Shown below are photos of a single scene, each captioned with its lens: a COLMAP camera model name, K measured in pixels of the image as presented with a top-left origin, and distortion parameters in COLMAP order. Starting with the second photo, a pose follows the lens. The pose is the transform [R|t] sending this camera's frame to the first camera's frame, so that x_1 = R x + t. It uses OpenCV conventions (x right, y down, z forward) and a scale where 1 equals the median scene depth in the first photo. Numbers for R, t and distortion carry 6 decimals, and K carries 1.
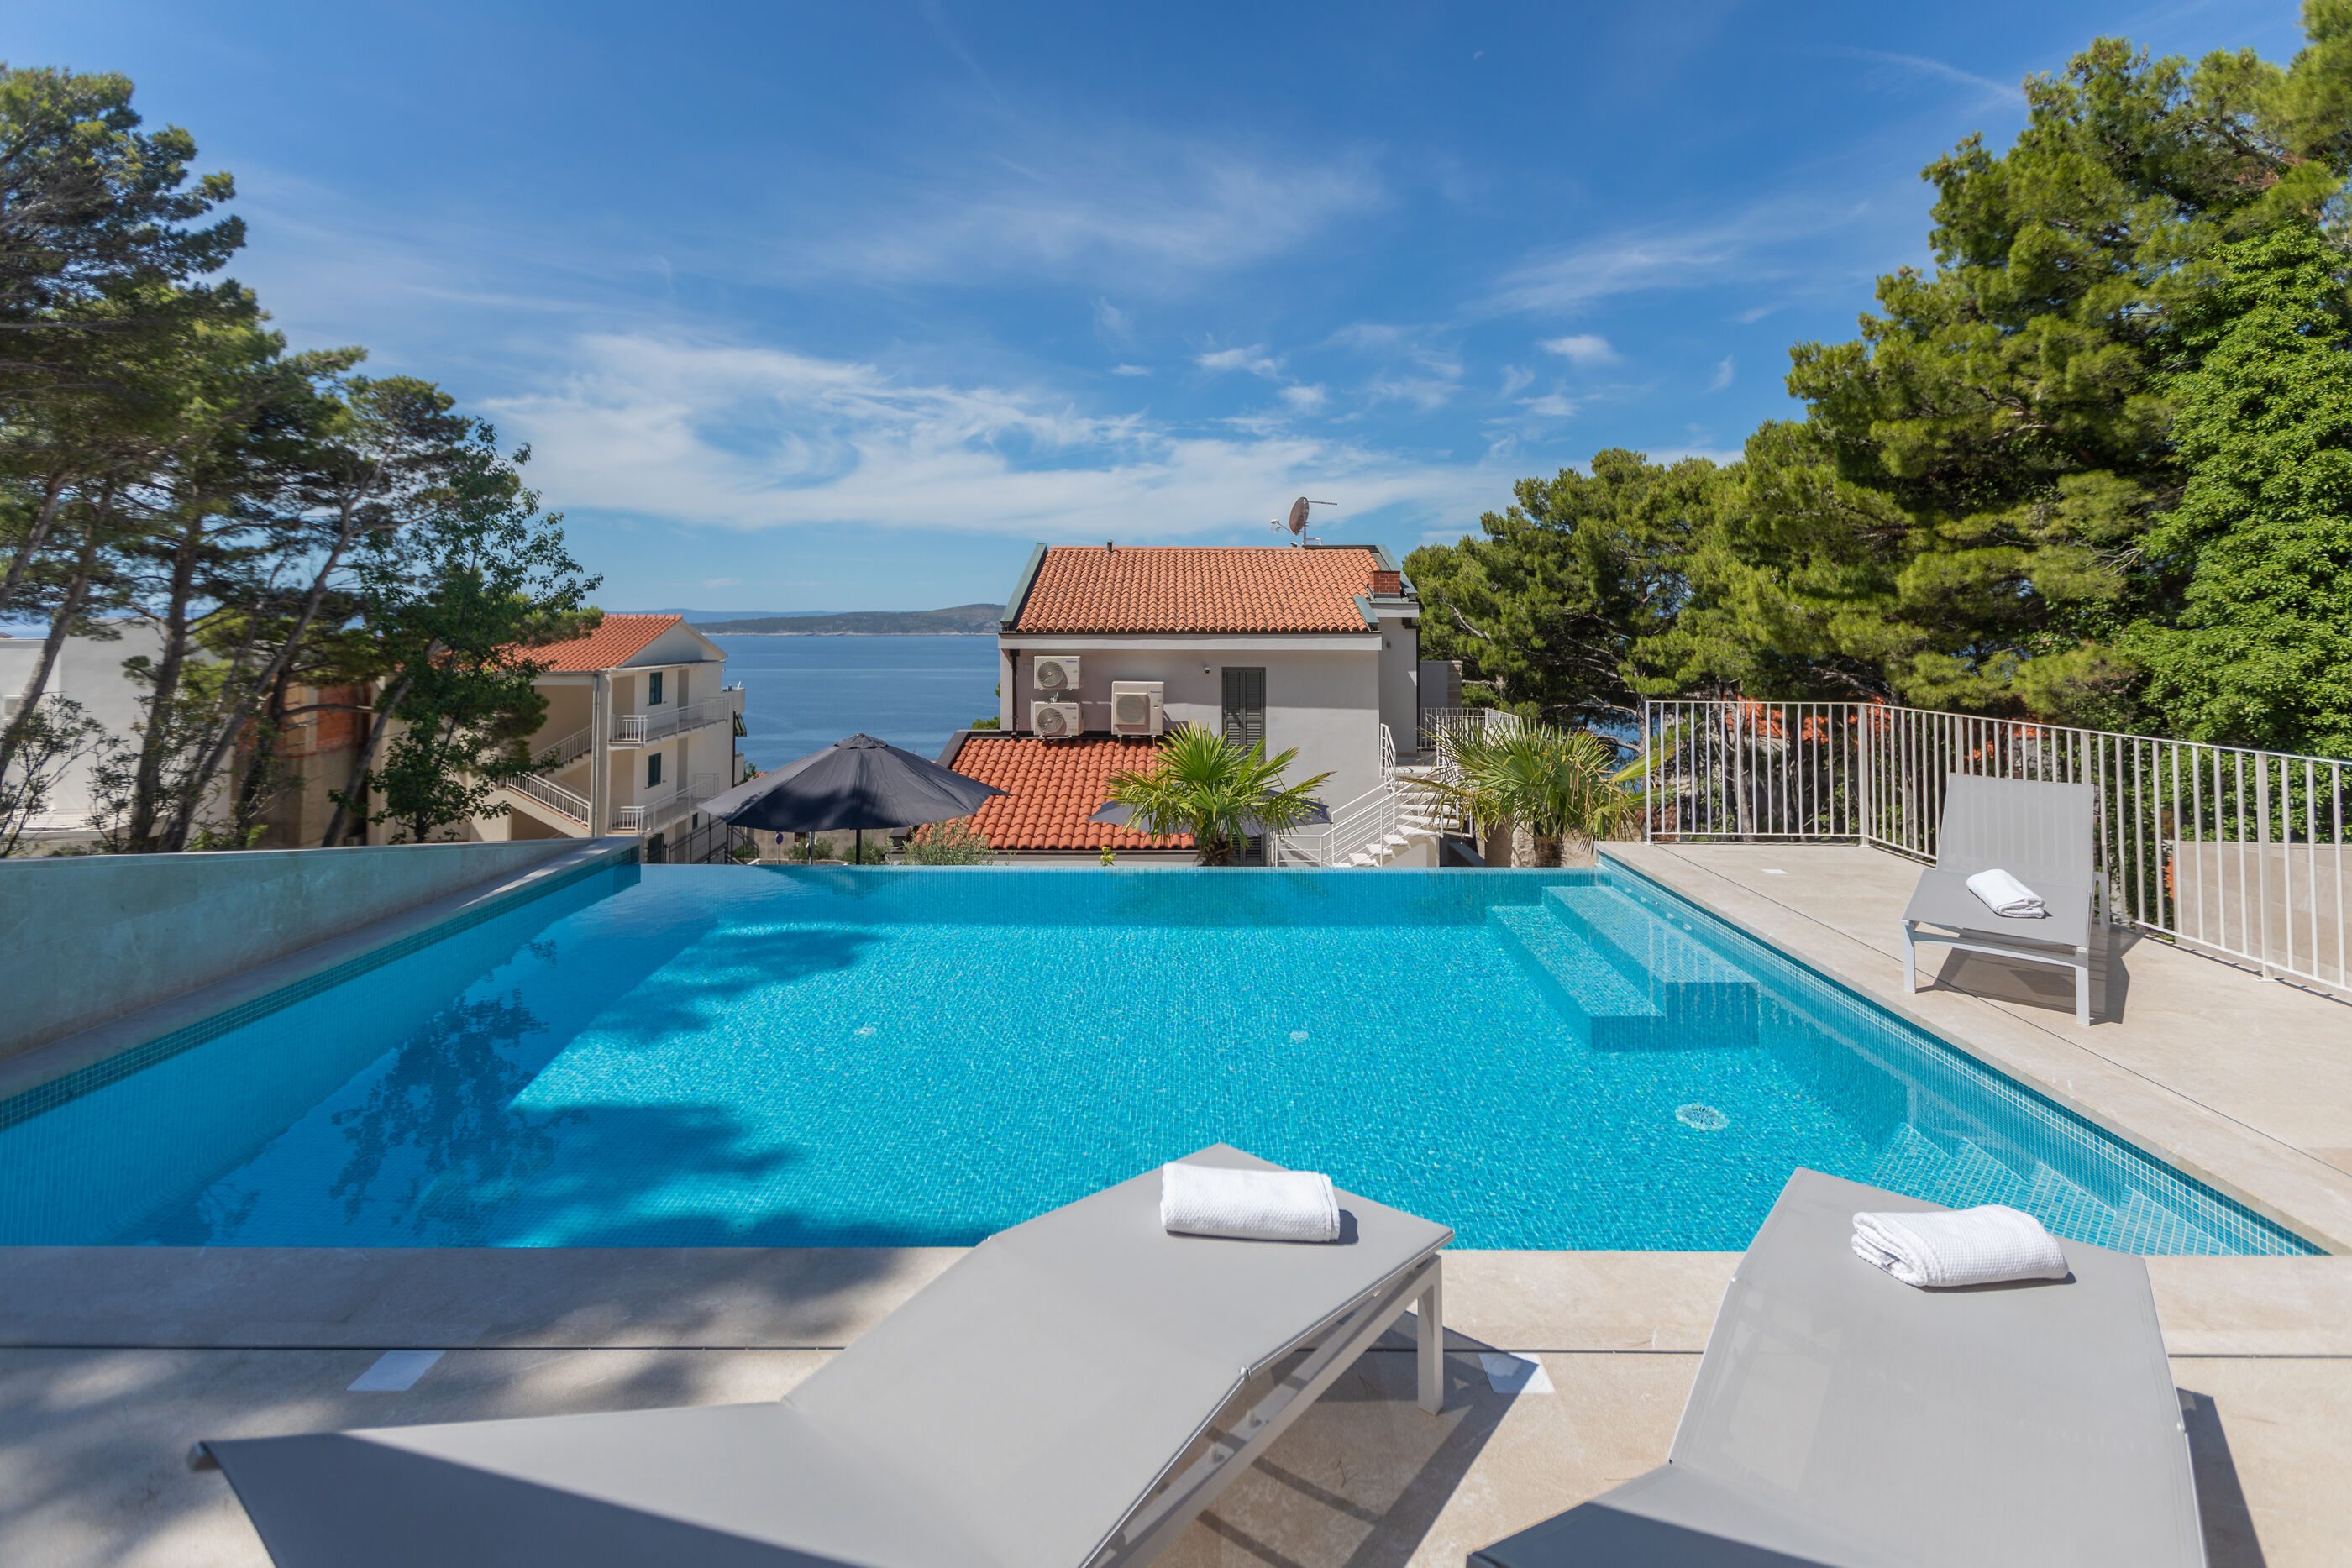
lens RADIAL K [[1084.5, 0, 1168.6], [0, 1084.5, 609.4], [0, 0, 1]] dist [0.004234, -0.000974]
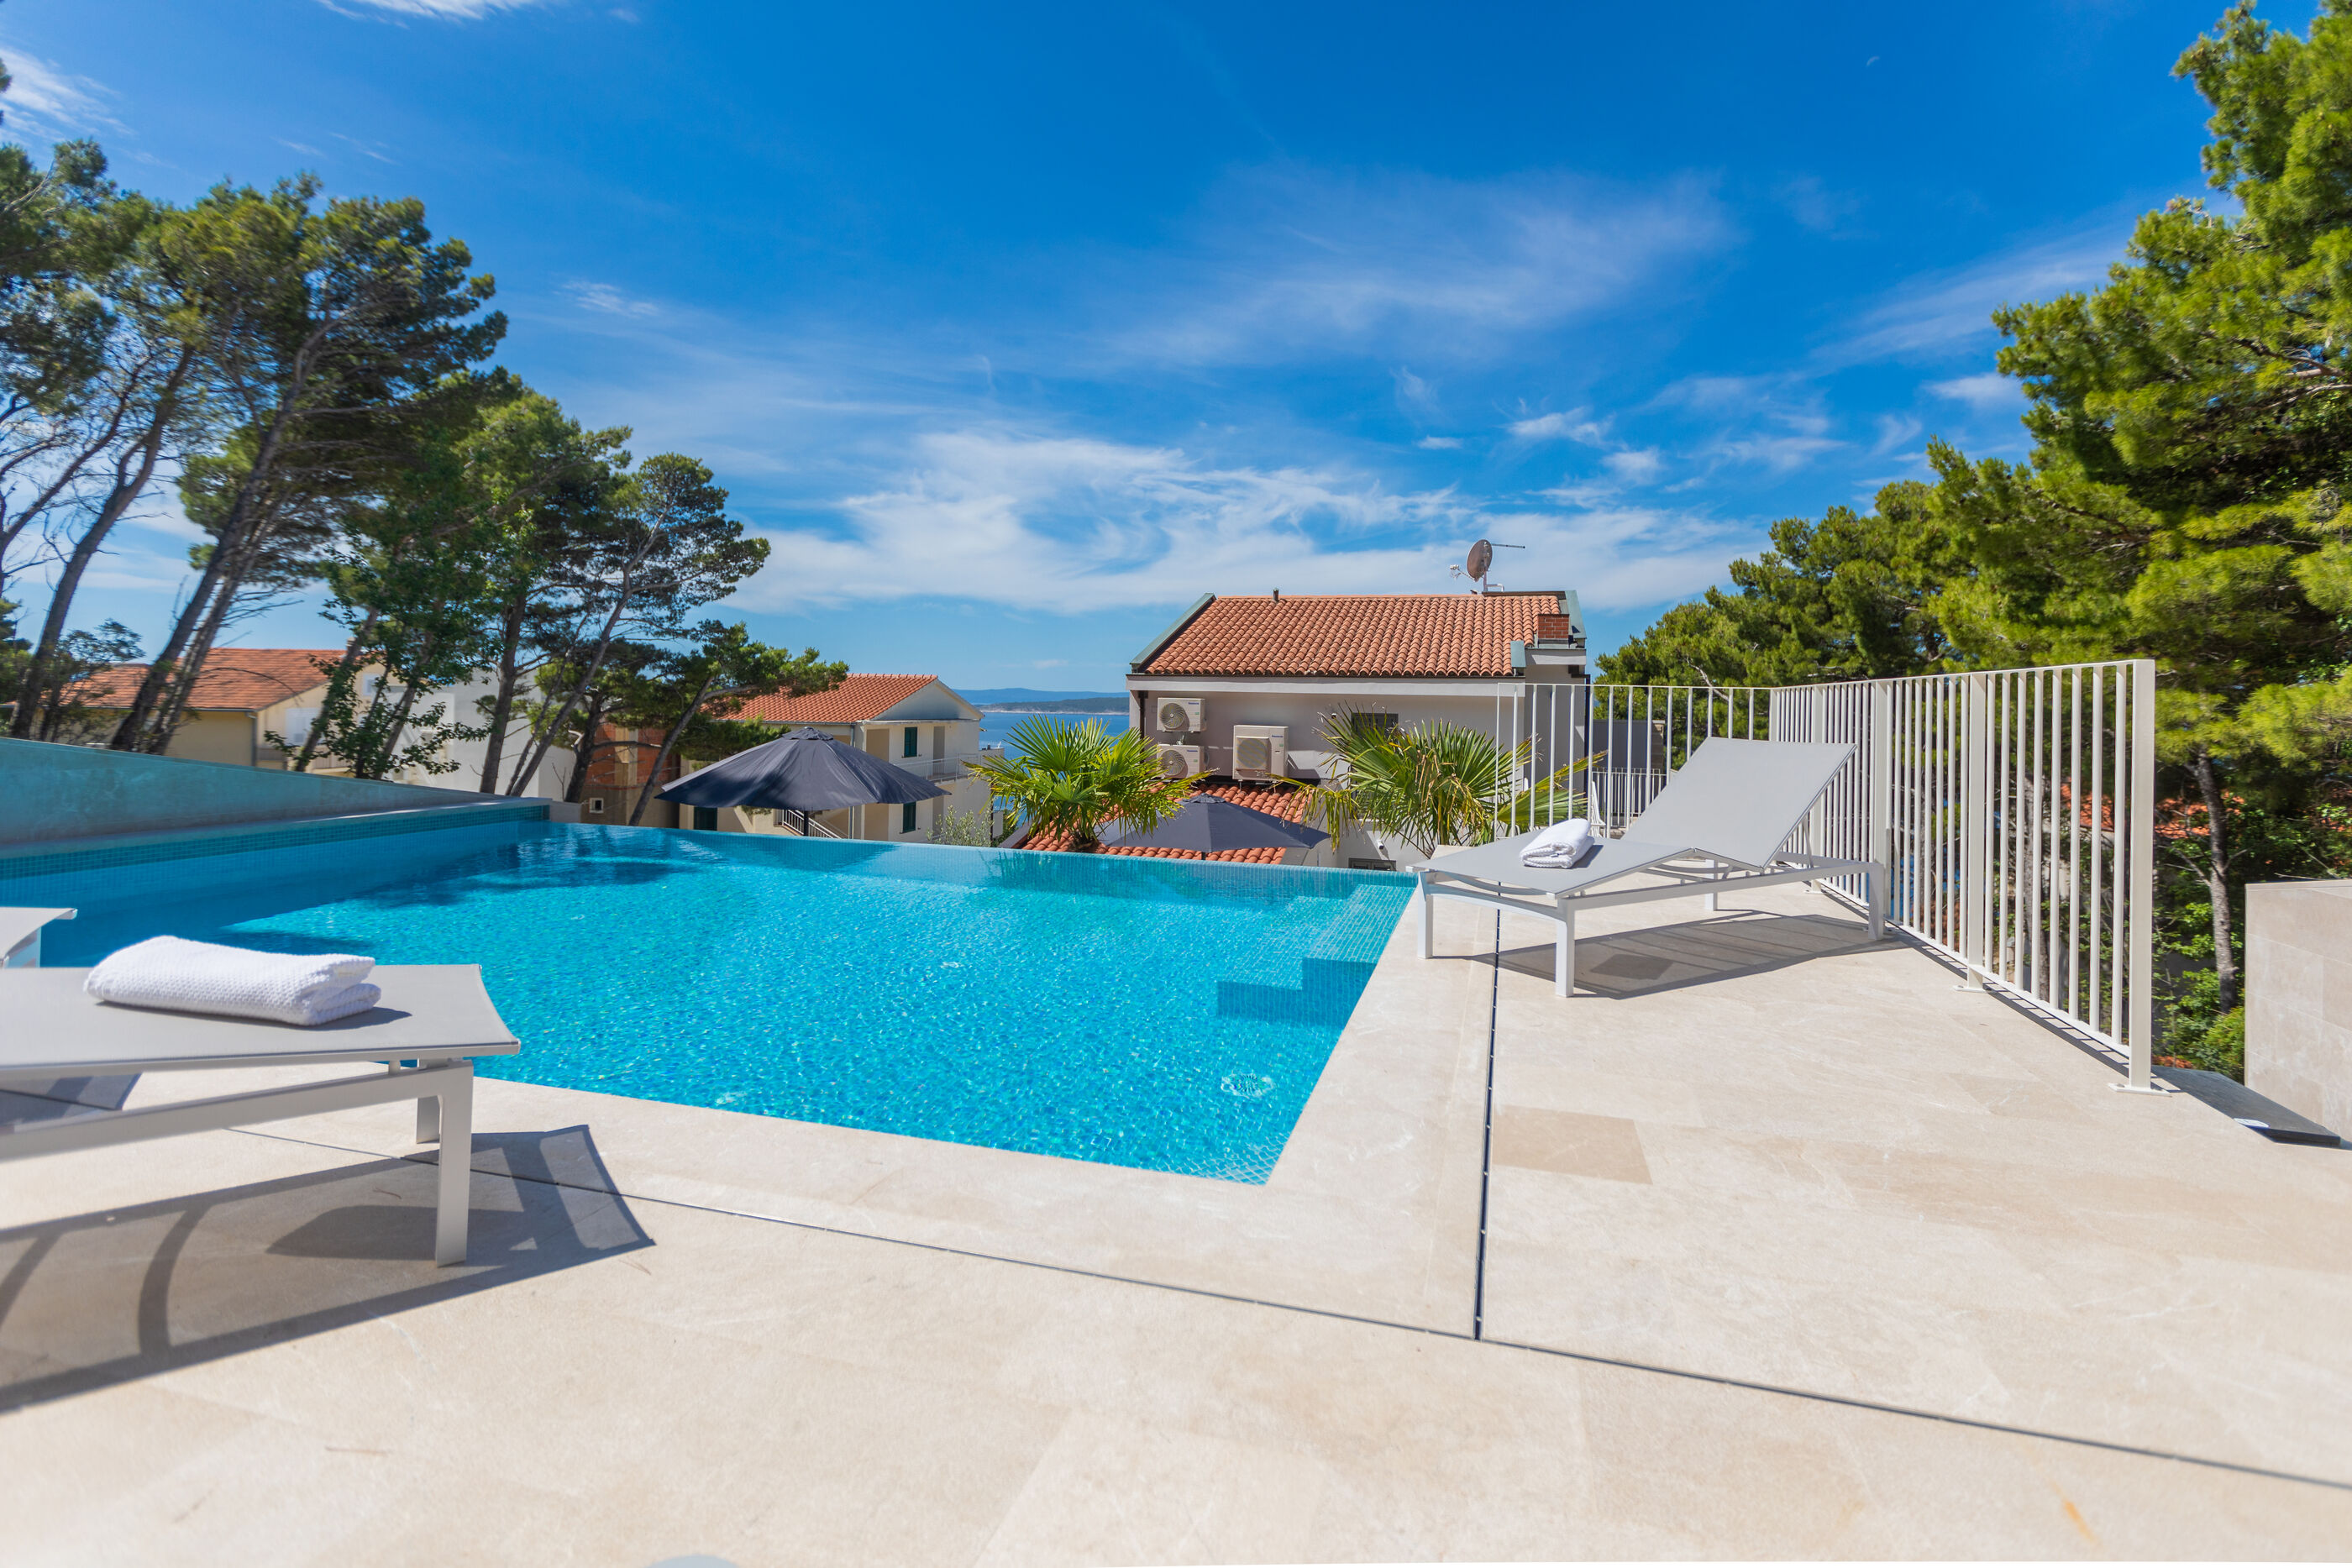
lens RADIAL K [[1097.1, 0, 1172.9], [0, 1097.1, 713.3], [0, 0, 1]] dist [0.002998, -0.001566]
pose [[0.962974, 0.019392, -0.268895, 0.157292], [-0.014288, 0.999679, 0.020928, 0.035501], [0.269215, -0.016312, 0.962942, 0.034336]]
